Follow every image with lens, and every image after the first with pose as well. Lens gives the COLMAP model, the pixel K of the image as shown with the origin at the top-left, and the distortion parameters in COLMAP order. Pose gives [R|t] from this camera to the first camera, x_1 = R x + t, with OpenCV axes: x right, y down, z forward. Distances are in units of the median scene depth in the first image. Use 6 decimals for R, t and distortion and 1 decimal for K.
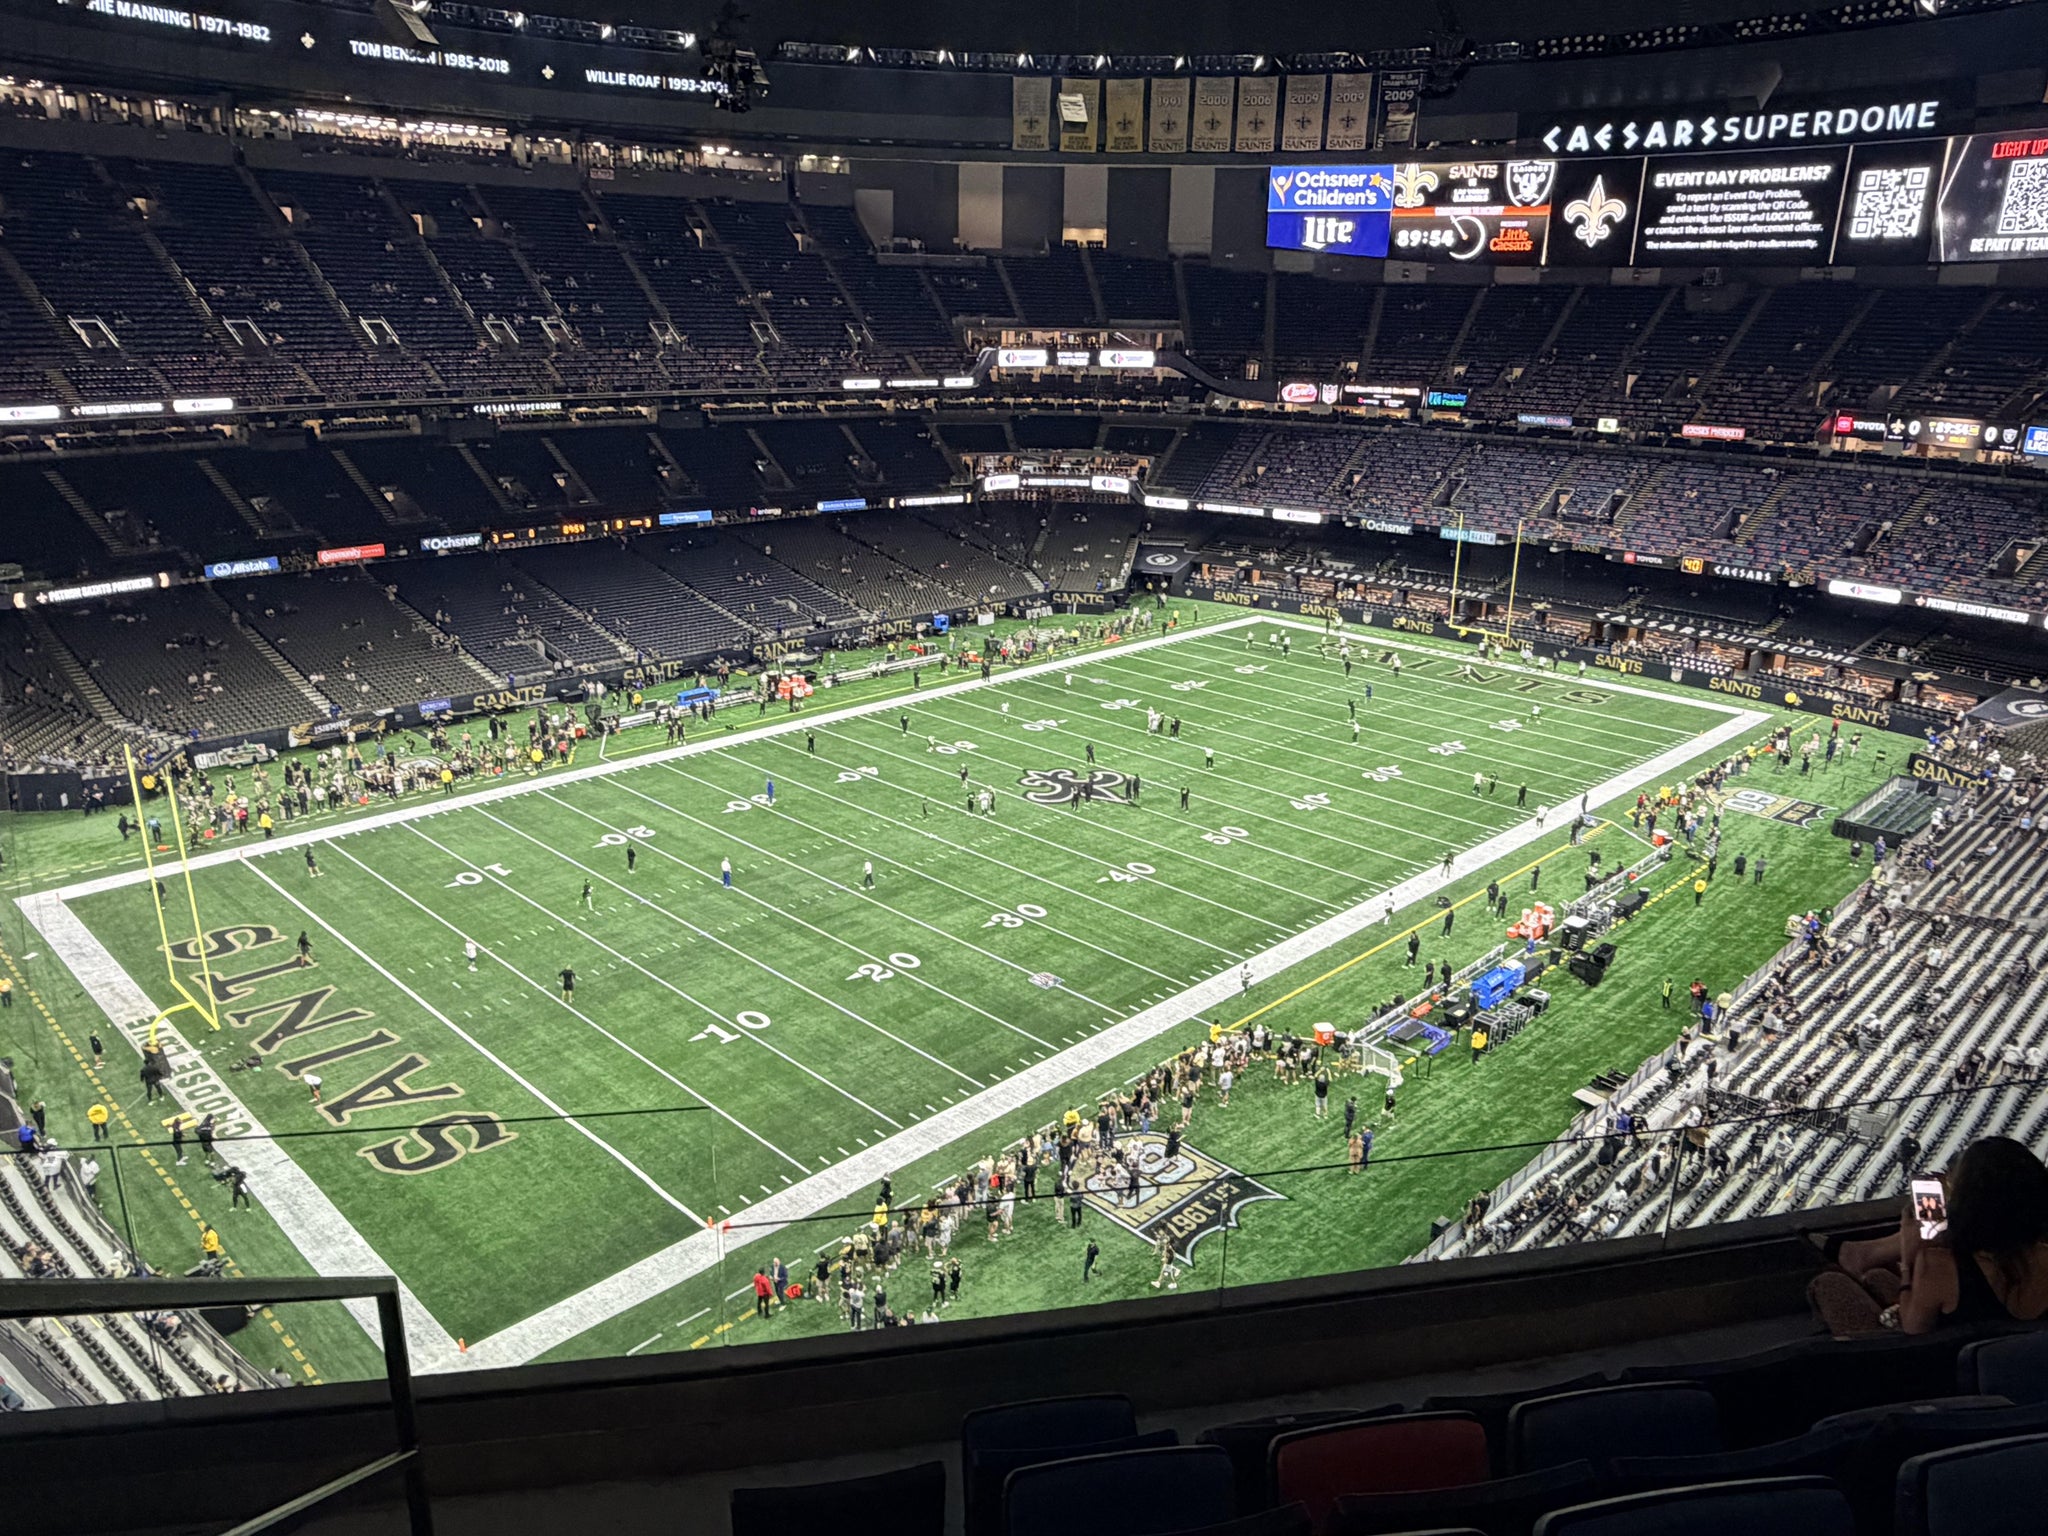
lens RADIAL K [[1439.2, 0, 1032.5], [0, 1439.2, 769.6], [0, 0, 1]] dist [-0.004825, 0.003525]
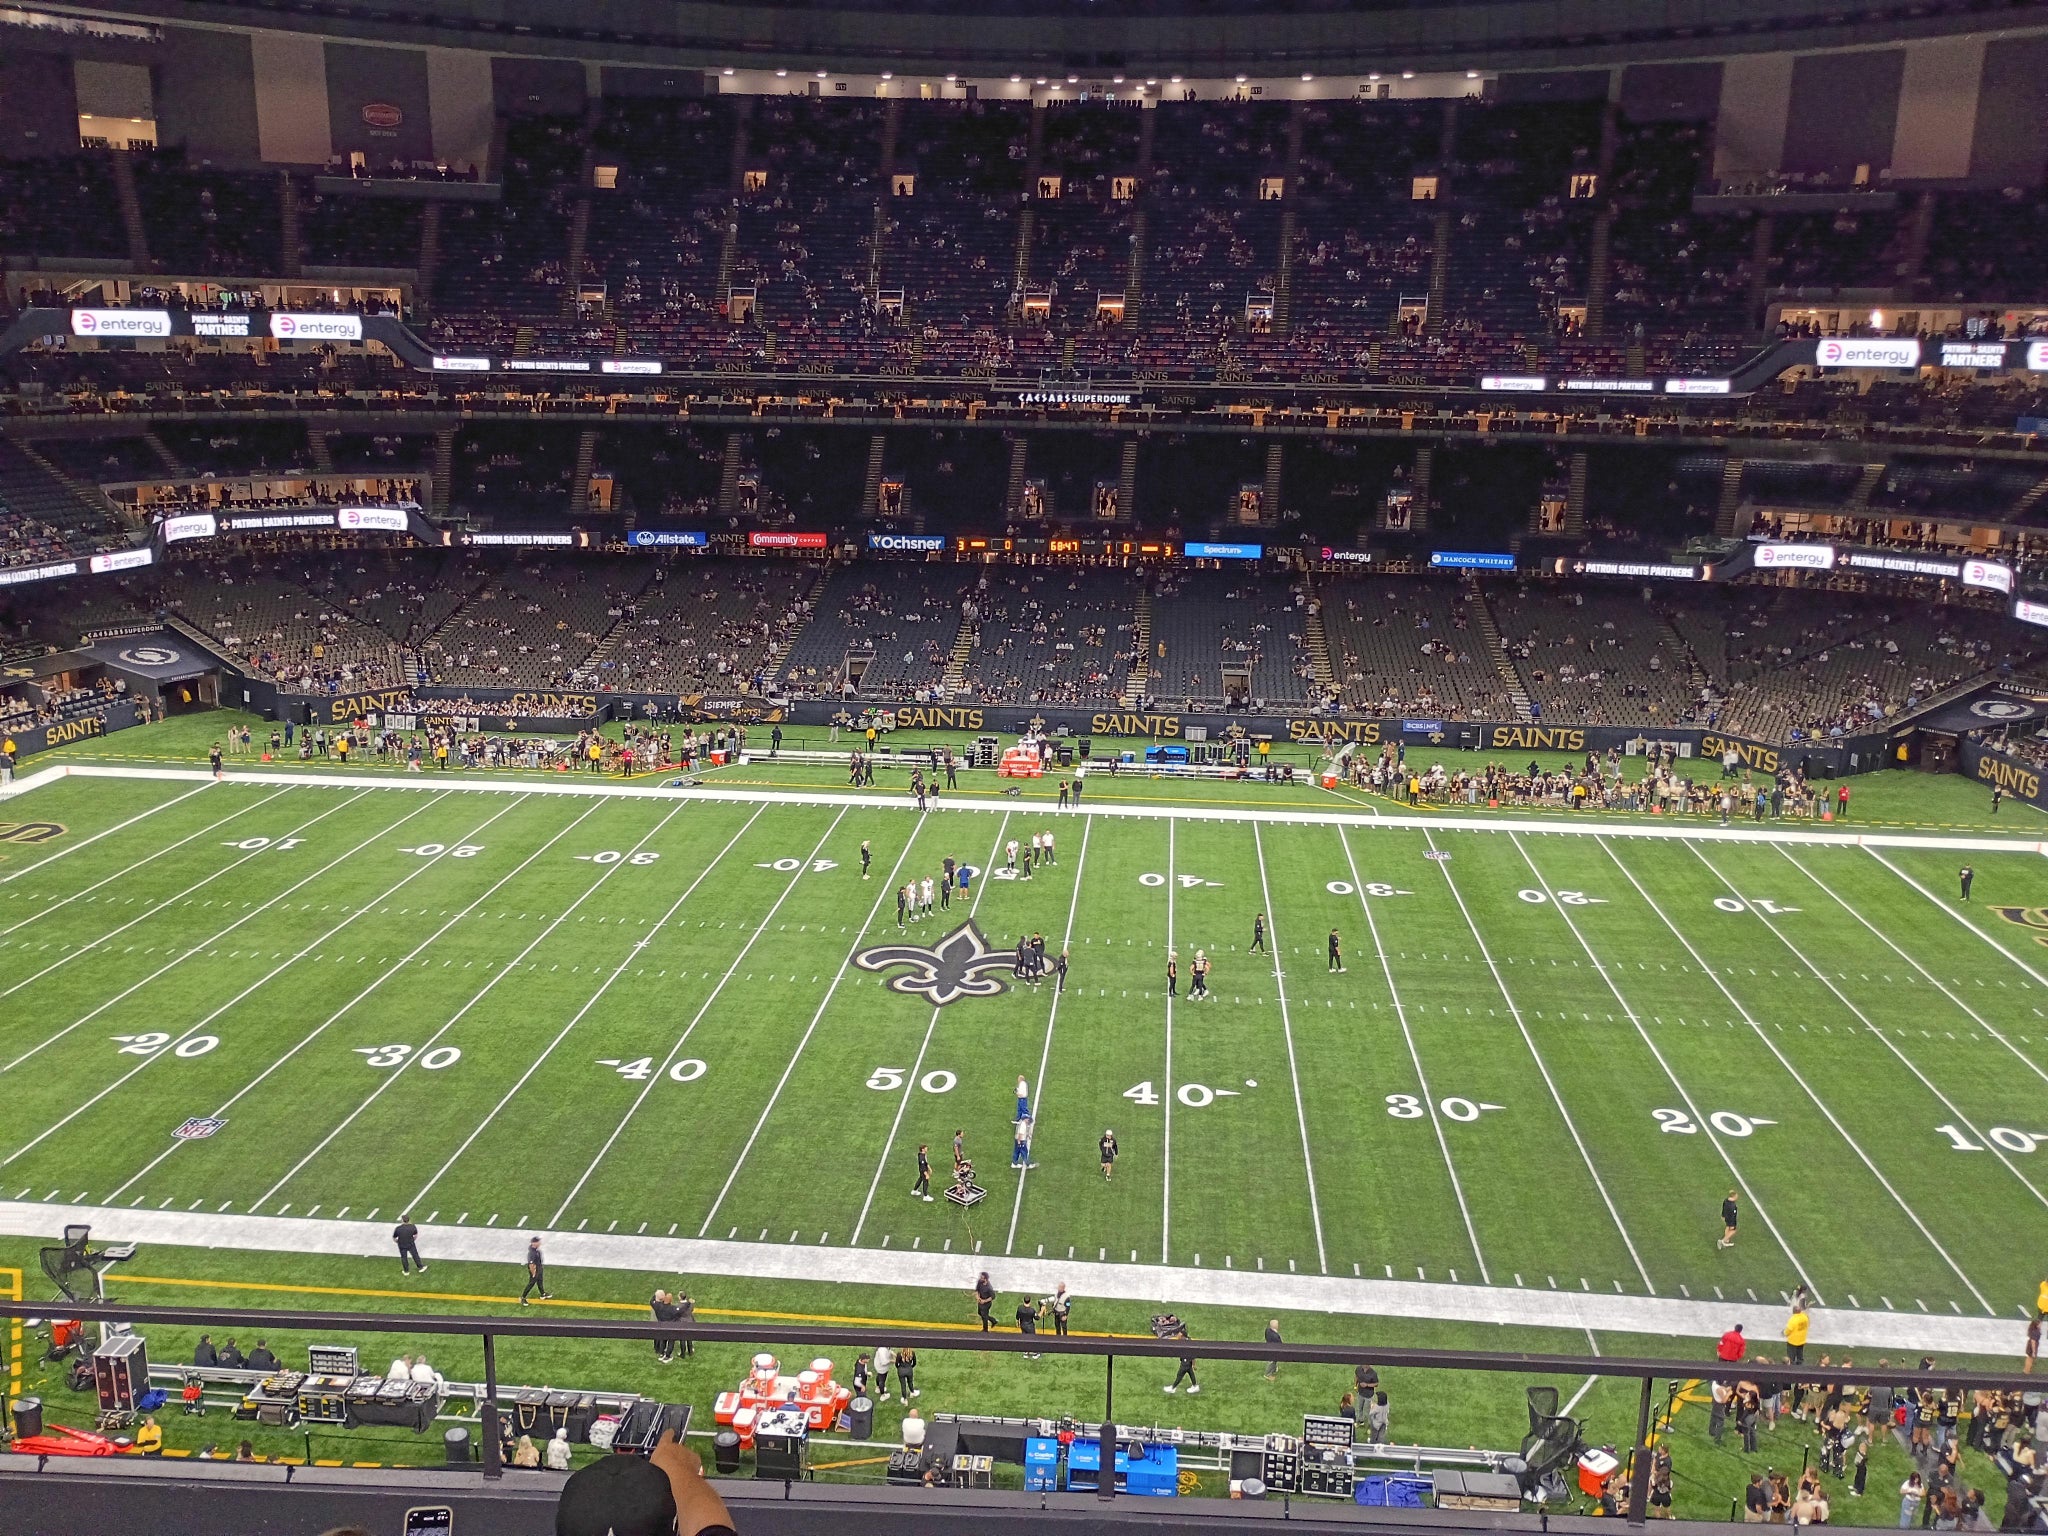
lens RADIAL K [[1759.5, 0, 1019.3], [0, 1759.5, 752.5], [0, 0, 1]] dist [0.050898, -0.058303]
pose [[-0.638367, -0.205550, 0.741780, -0.334234], [0.211025, 0.880028, 0.425464, -0.241947], [-0.740241, 0.428136, -0.518404, 0.841456]]
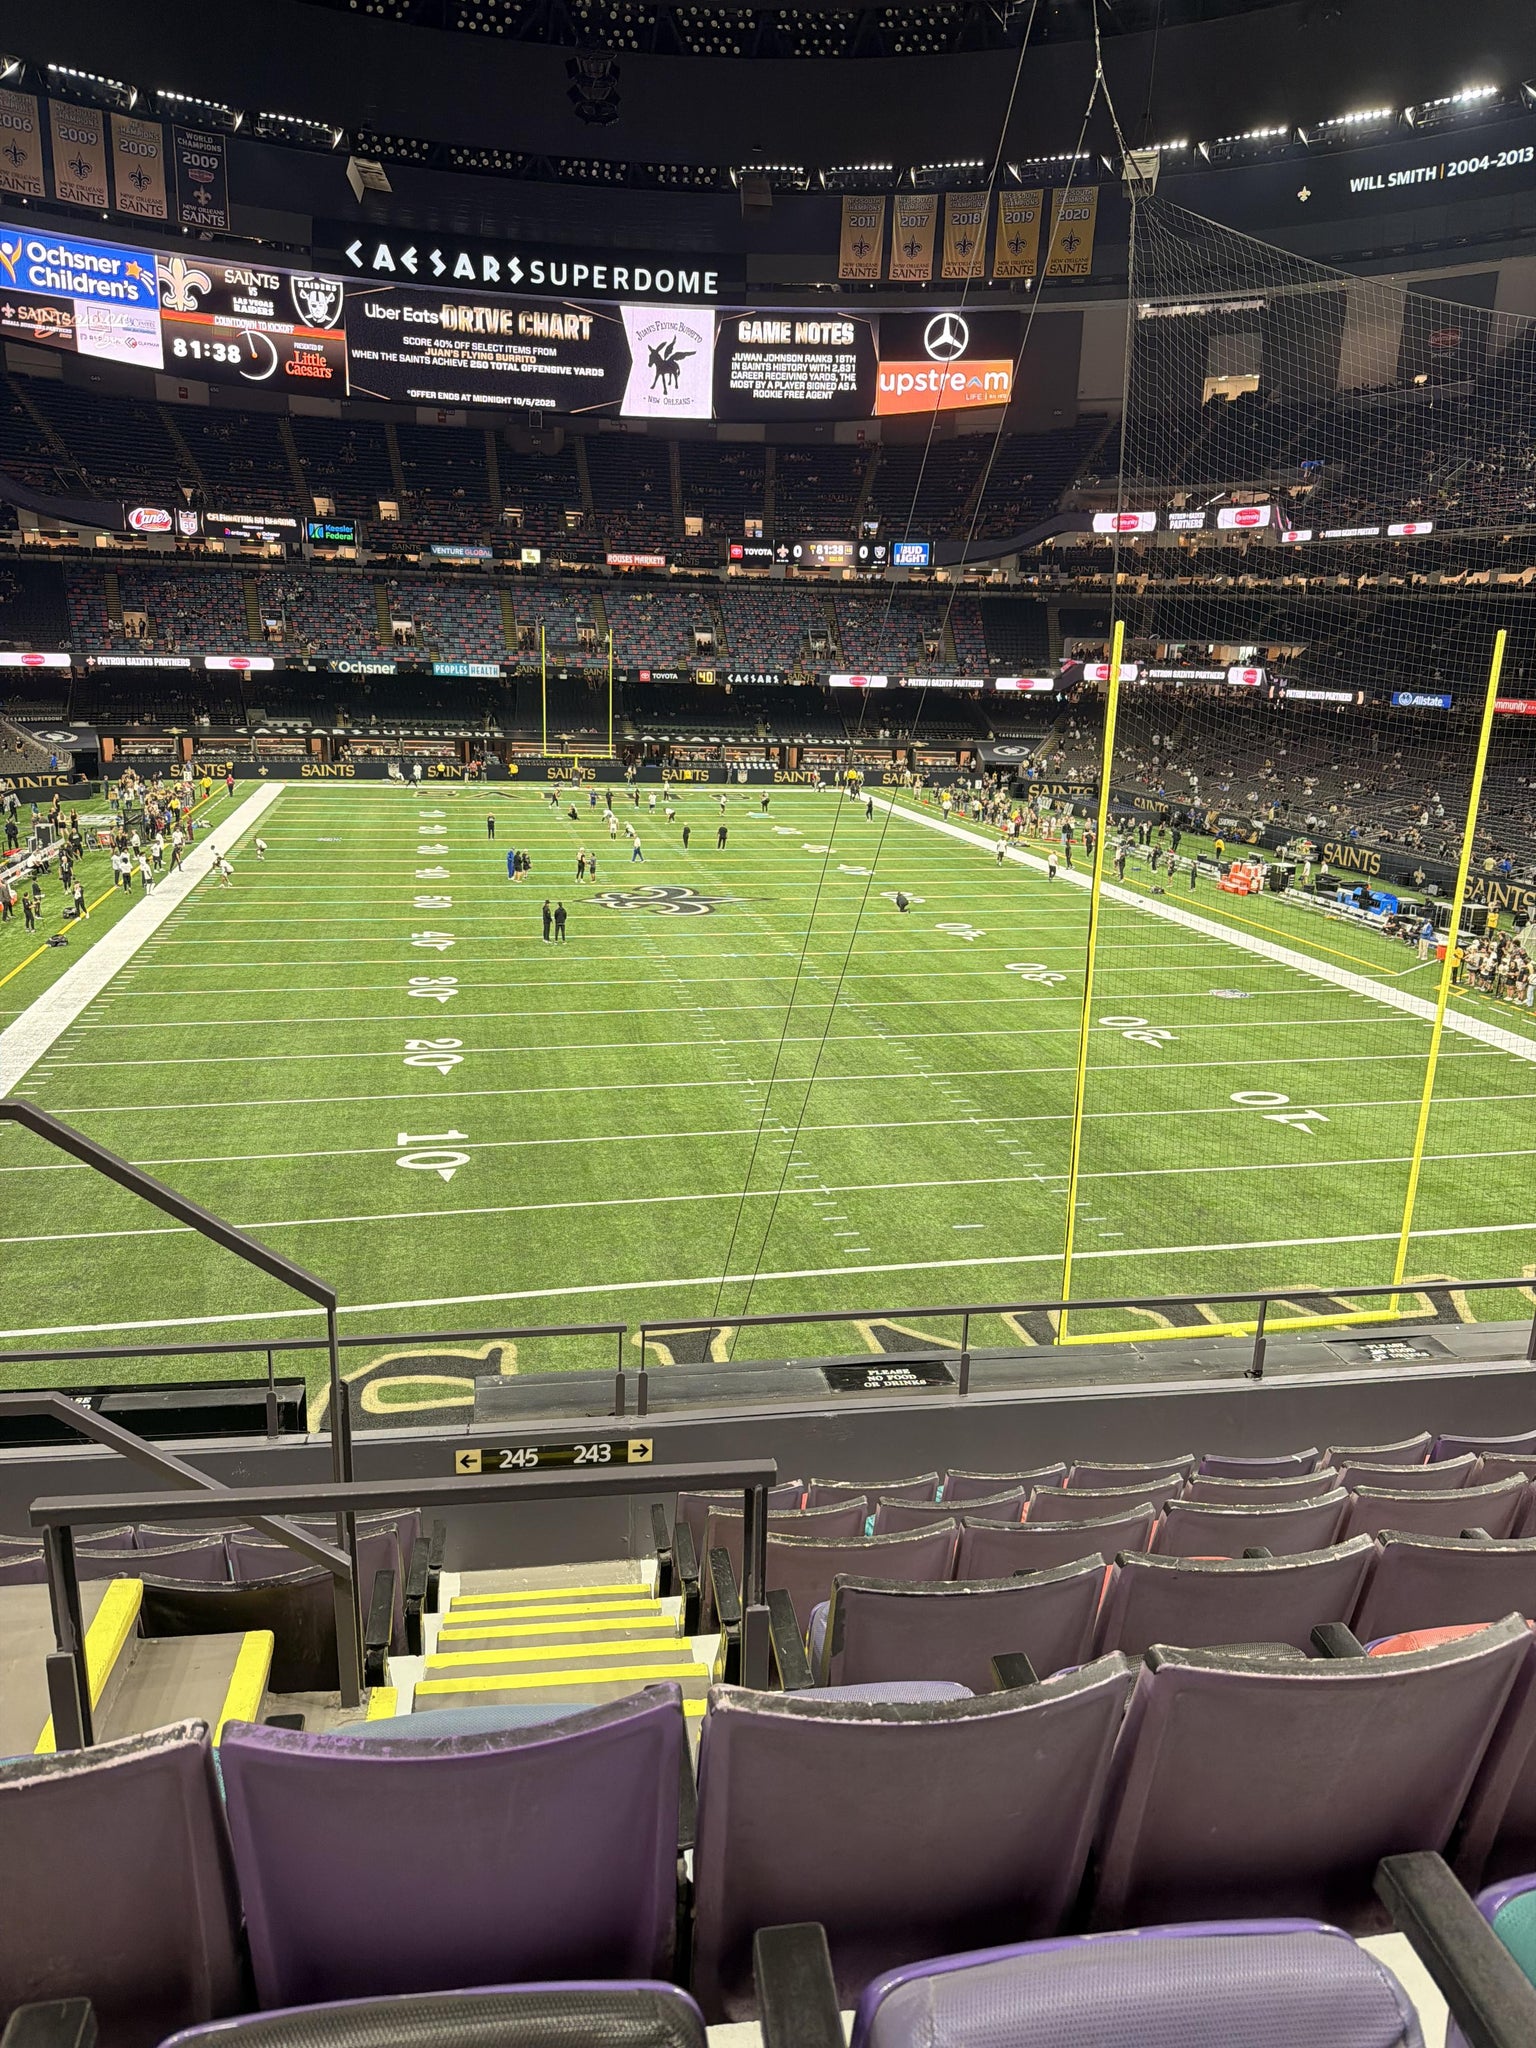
lens RADIAL K [[1439.2, 0, 768.0], [0, 1439.2, 1024.0], [0, 0, 1]] dist [-0.004825, 0.003525]
pose [[0.538323, -0.222893, 0.812728, -0.362860], [0.242125, 0.964636, 0.104179, 0.005959], [-0.807207, 0.140700, 0.573254, 0.335933]]
